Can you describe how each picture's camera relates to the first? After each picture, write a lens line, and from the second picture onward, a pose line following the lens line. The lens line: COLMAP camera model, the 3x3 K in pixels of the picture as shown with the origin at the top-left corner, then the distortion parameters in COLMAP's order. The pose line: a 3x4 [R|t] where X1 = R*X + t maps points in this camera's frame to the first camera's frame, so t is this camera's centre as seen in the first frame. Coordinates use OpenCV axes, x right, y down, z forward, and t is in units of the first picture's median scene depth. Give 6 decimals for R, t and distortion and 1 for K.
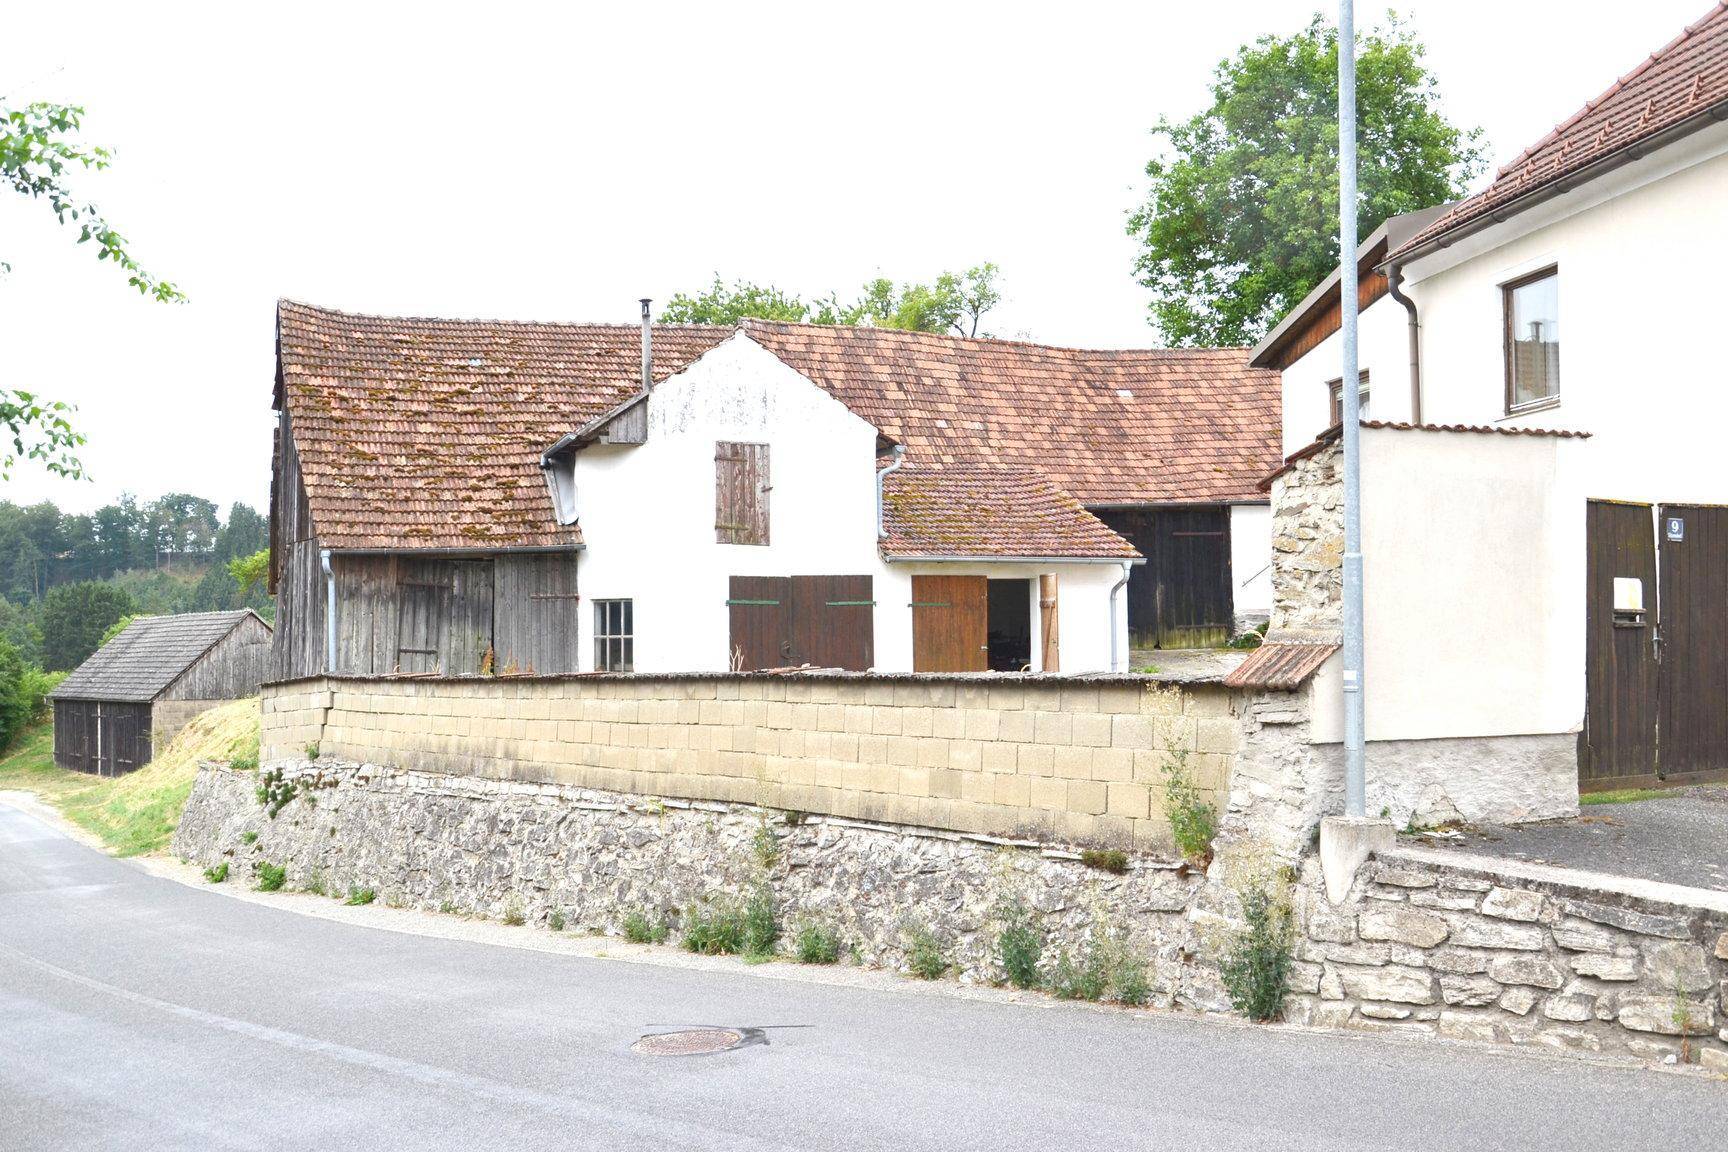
lens RADIAL K [[1426.4, 0, 863.4], [0, 1426.4, 567.0], [0, 0, 1]] dist [-0.109133, 0.053122]
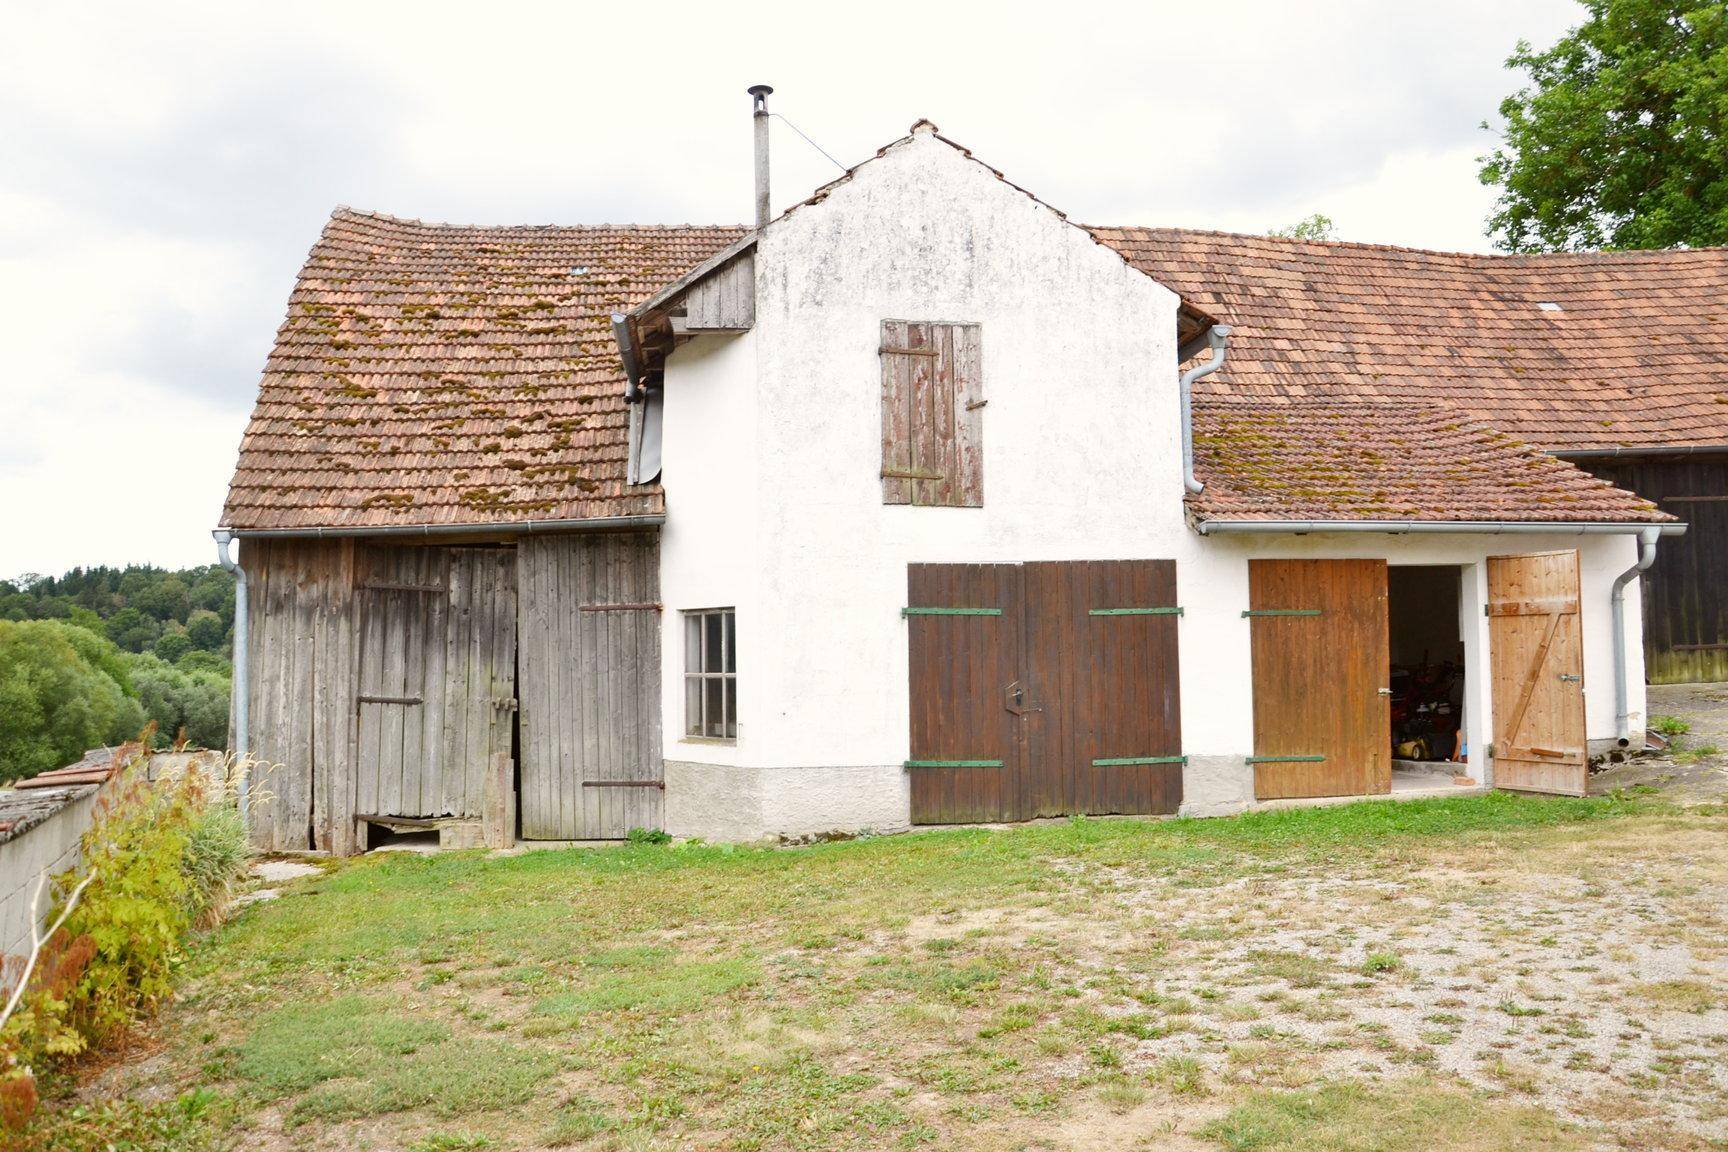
lens RADIAL K [[1426.4, 0, 856.5], [0, 1426.4, 590.1], [0, 0, 1]] dist [-0.109133, 0.053122]
pose [[0.974629, -0.015478, -0.223290, 0.008114], [0.015737, 0.999876, -0.000623, 0.015104], [0.223272, -0.002907, 0.974752, 0.421797]]
